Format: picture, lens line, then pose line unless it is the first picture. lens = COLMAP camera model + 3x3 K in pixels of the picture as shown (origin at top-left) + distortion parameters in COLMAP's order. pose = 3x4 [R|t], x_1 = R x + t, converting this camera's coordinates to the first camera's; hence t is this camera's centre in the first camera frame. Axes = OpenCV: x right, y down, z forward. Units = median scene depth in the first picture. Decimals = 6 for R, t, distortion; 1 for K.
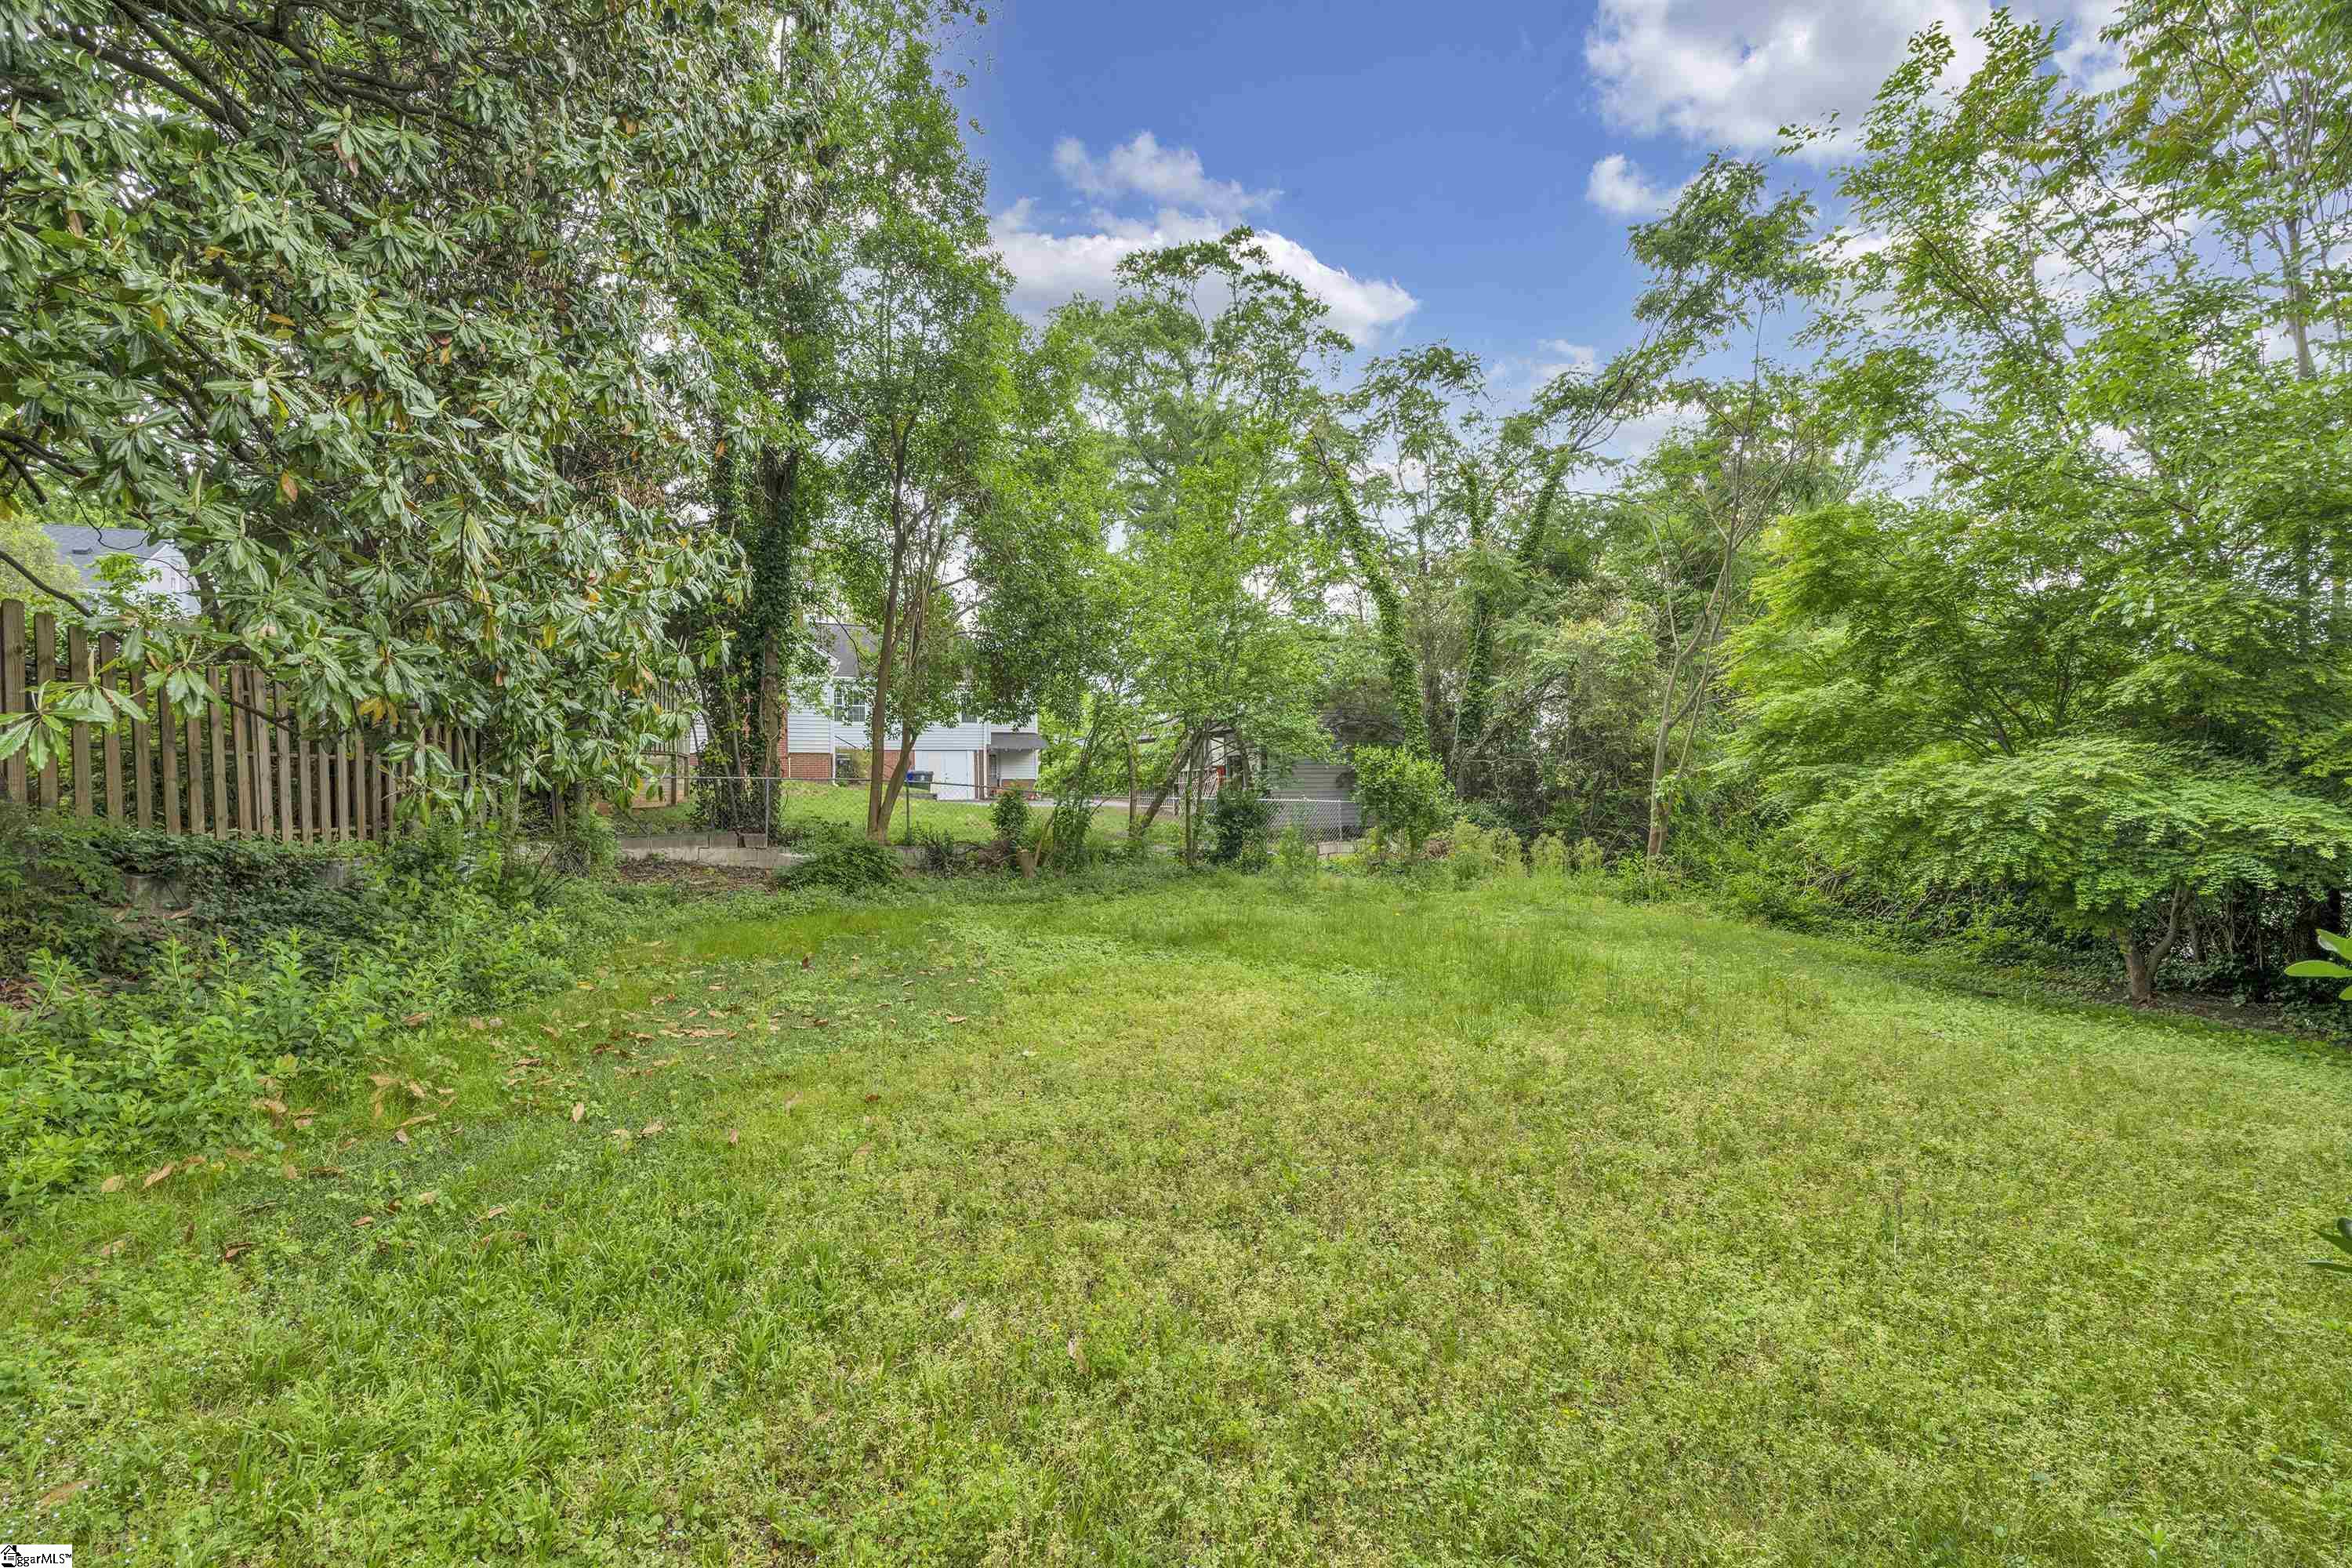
lens RADIAL K [[1032.2, 0, 1180.7], [0, 1032.2, 783.9], [0, 0, 1]] dist [-0.005229, 0.000562]
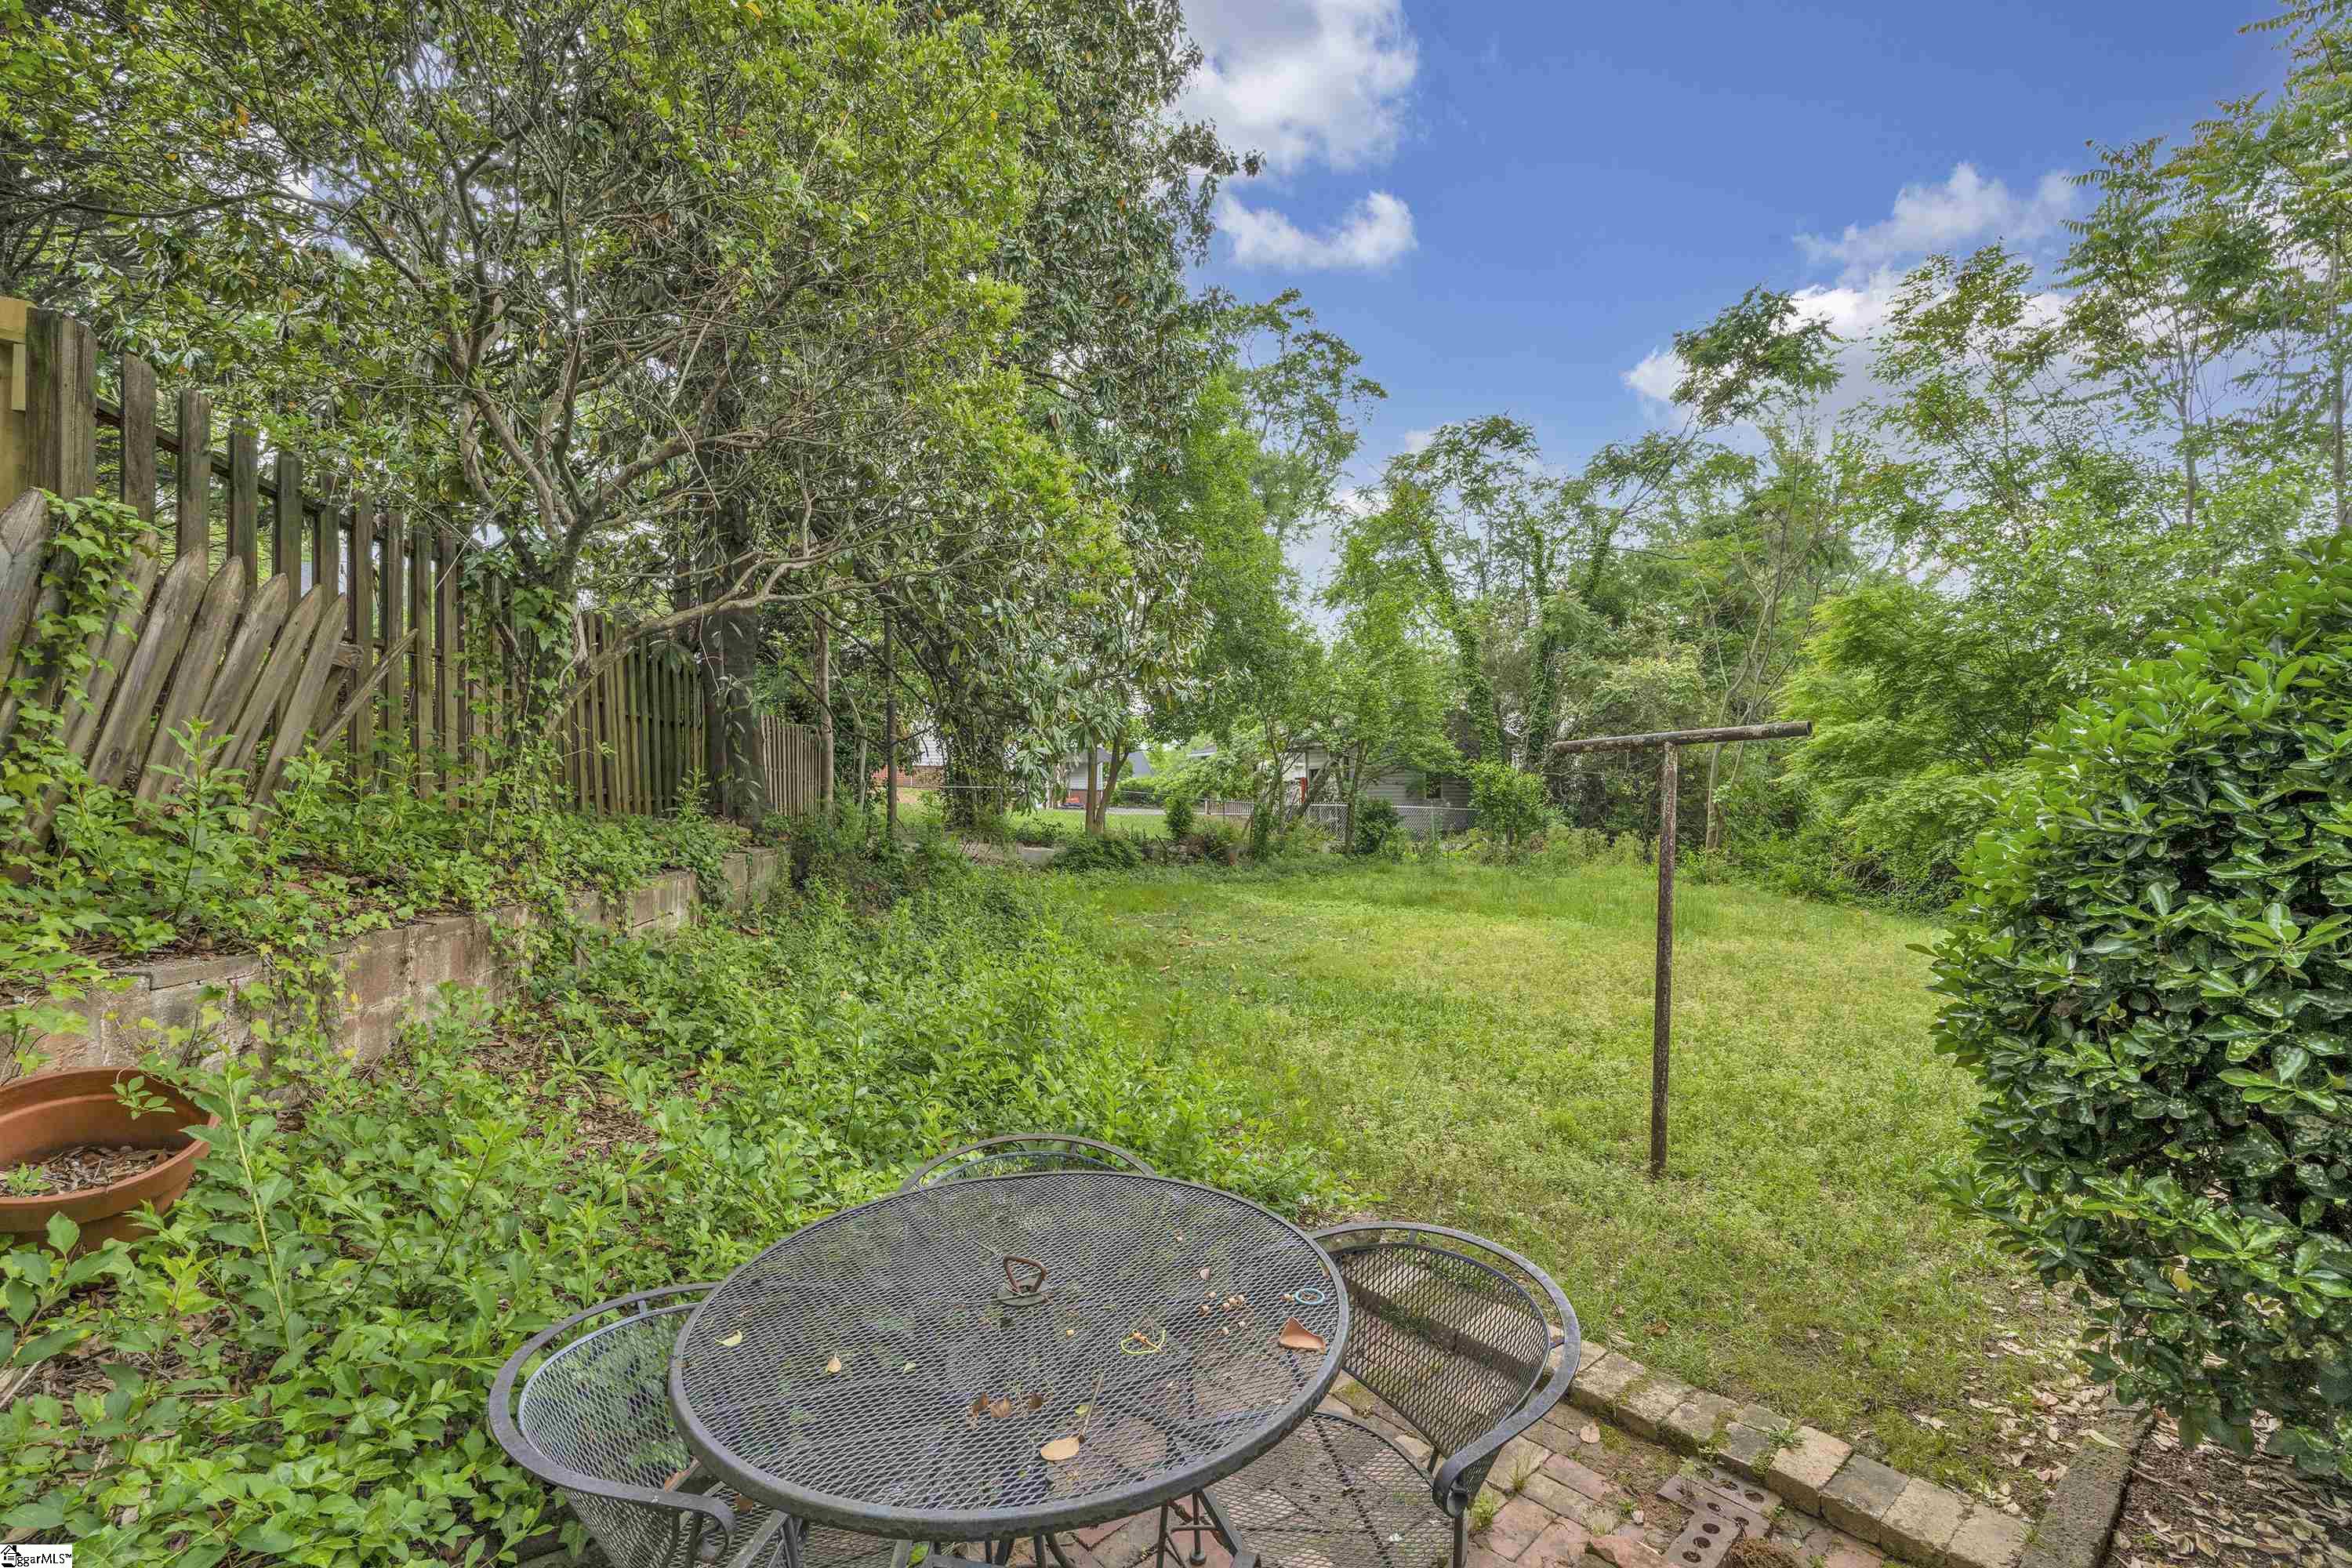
lens RADIAL K [[1032.2, 0, 1171.2], [0, 1032.2, 786.2], [0, 0, 1]] dist [-0.005229, 0.000562]
pose [[0.999899, -0.002270, 0.014004, -0.188279], [0.002365, 0.999974, -0.006745, 0.000479], [-0.013988, 0.006777, 0.999879, -0.218509]]
